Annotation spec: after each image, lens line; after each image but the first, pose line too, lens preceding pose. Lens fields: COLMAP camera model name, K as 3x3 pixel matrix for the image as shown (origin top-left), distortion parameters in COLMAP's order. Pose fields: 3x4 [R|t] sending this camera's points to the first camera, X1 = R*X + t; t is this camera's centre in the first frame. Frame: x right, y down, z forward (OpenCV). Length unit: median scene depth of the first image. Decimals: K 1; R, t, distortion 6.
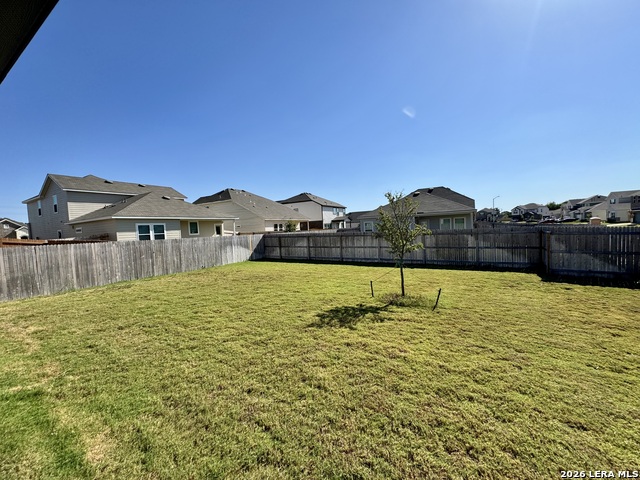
lens RADIAL K [[255.4, 0, 318.2], [0, 255.4, 227.4], [0, 0, 1]] dist [-0.000410, 0.000029]
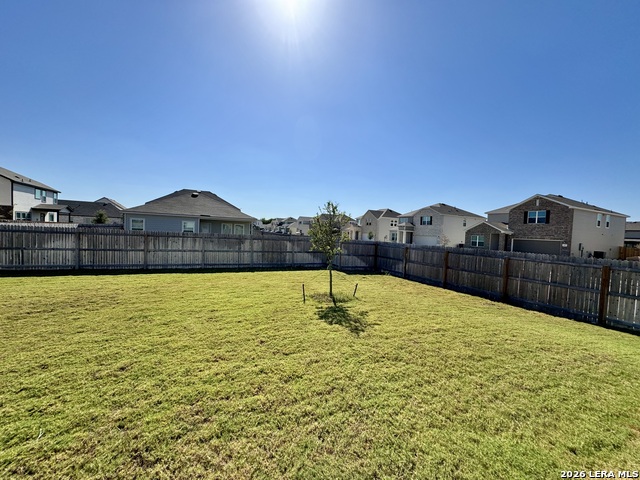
lens RADIAL K [[255.4, 0, 318.2], [0, 255.4, 227.4], [0, 0, 1]] dist [-0.000410, 0.000029]
pose [[0.552771, 0.085034, 0.828983, -0.259944], [-0.071975, 0.995935, -0.054166, 0.013833], [-0.830219, -0.029725, 0.556644, 0.160106]]
